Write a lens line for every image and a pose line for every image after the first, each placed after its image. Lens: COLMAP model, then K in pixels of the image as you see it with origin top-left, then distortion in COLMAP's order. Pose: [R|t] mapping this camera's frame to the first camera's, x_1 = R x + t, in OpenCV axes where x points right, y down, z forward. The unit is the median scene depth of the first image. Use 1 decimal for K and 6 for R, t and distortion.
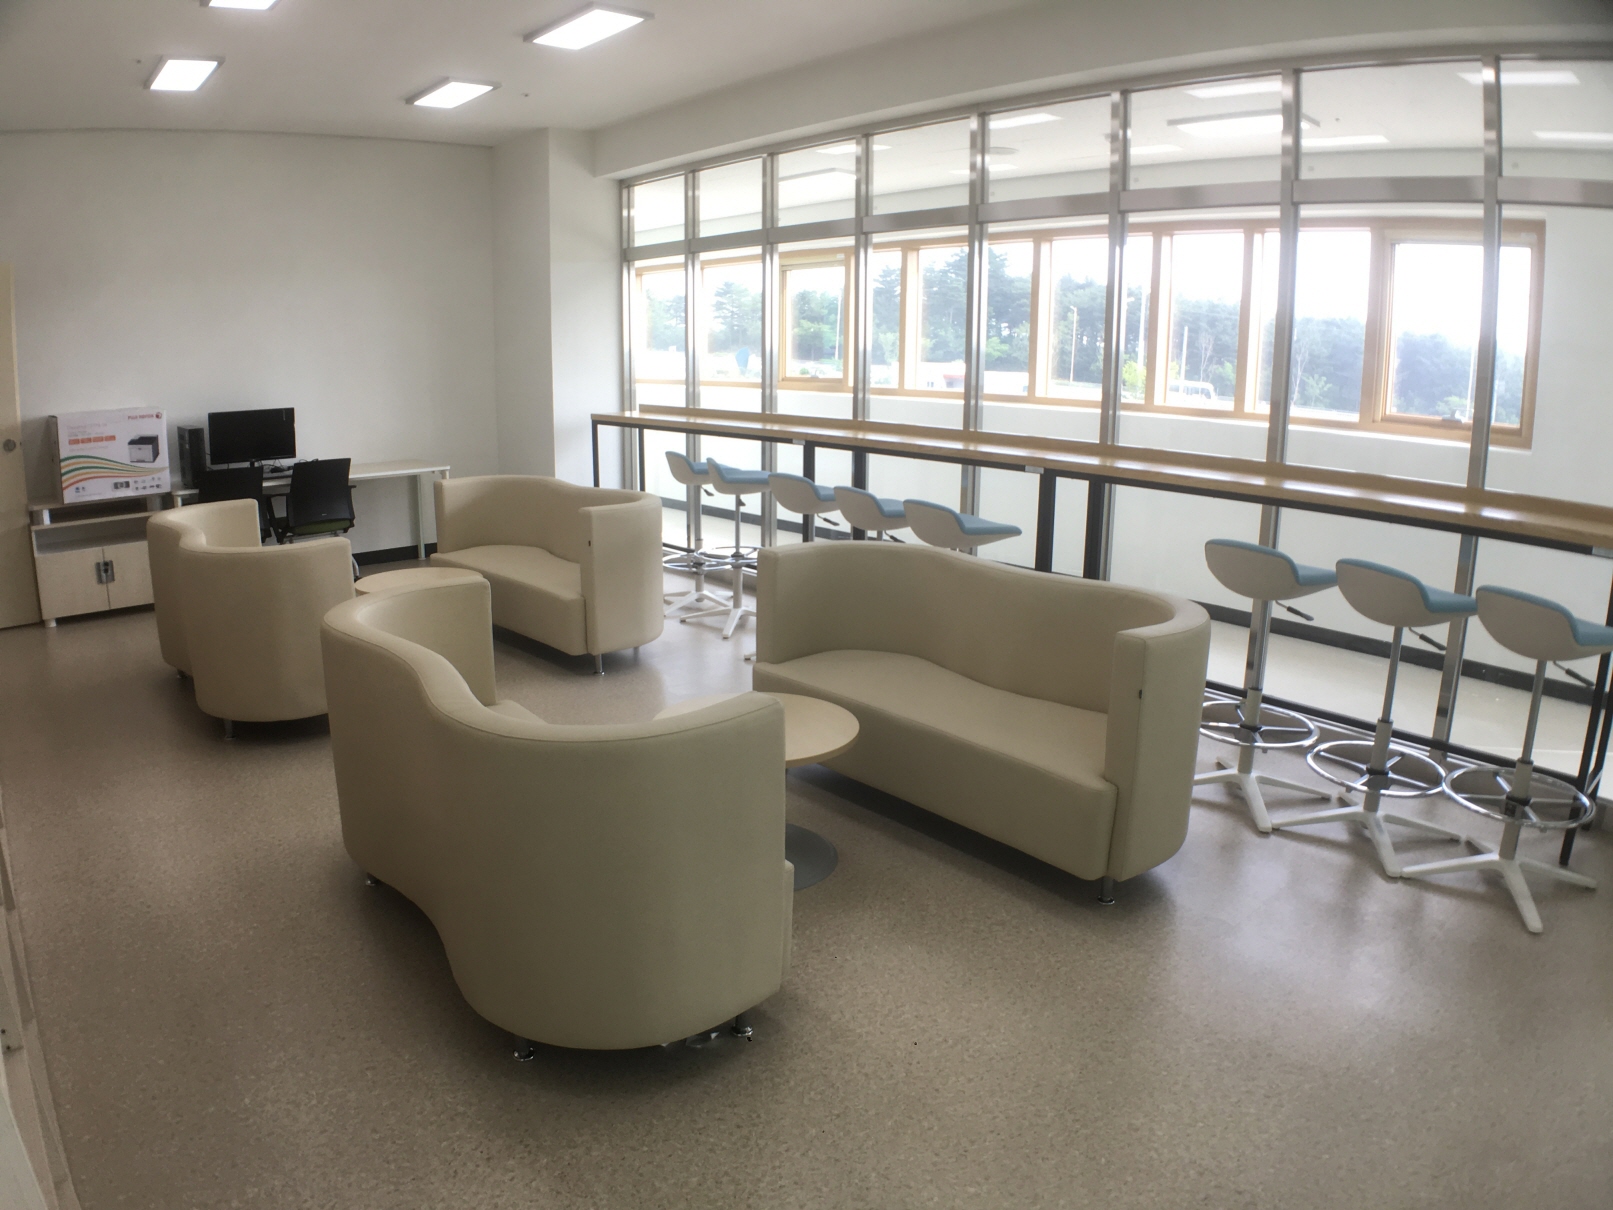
lens RADIAL K [[1075.6, 0, 806.5], [0, 1075.6, 605.0], [0, 0, 1]] dist [-0.170406, 0.000786]
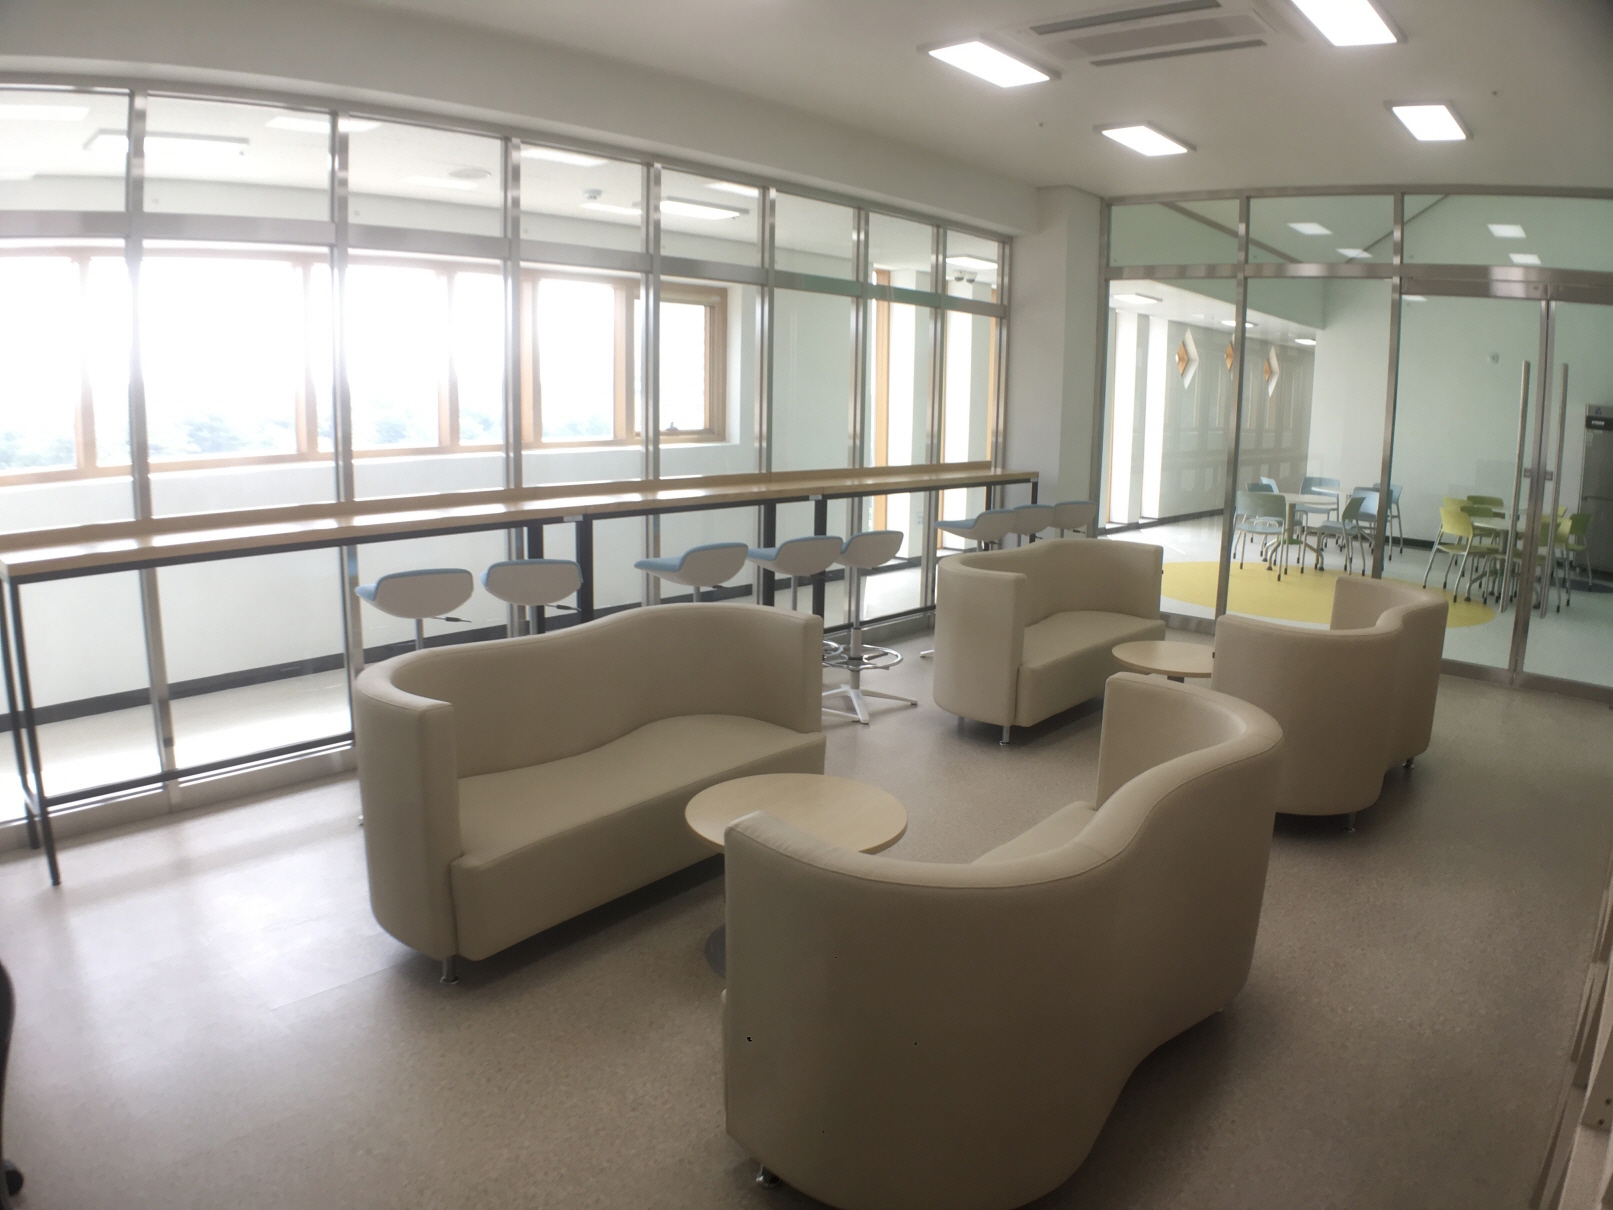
lens RADIAL K [[1075.6, 0, 806.5], [0, 1075.6, 605.0], [0, 0, 1]] dist [-0.170406, 0.000786]
pose [[-0.117190, -0.199683, 0.972827, -0.801675], [0.219195, 0.950218, 0.221447, -0.226295], [-0.968618, 0.239190, -0.067587, 0.891505]]
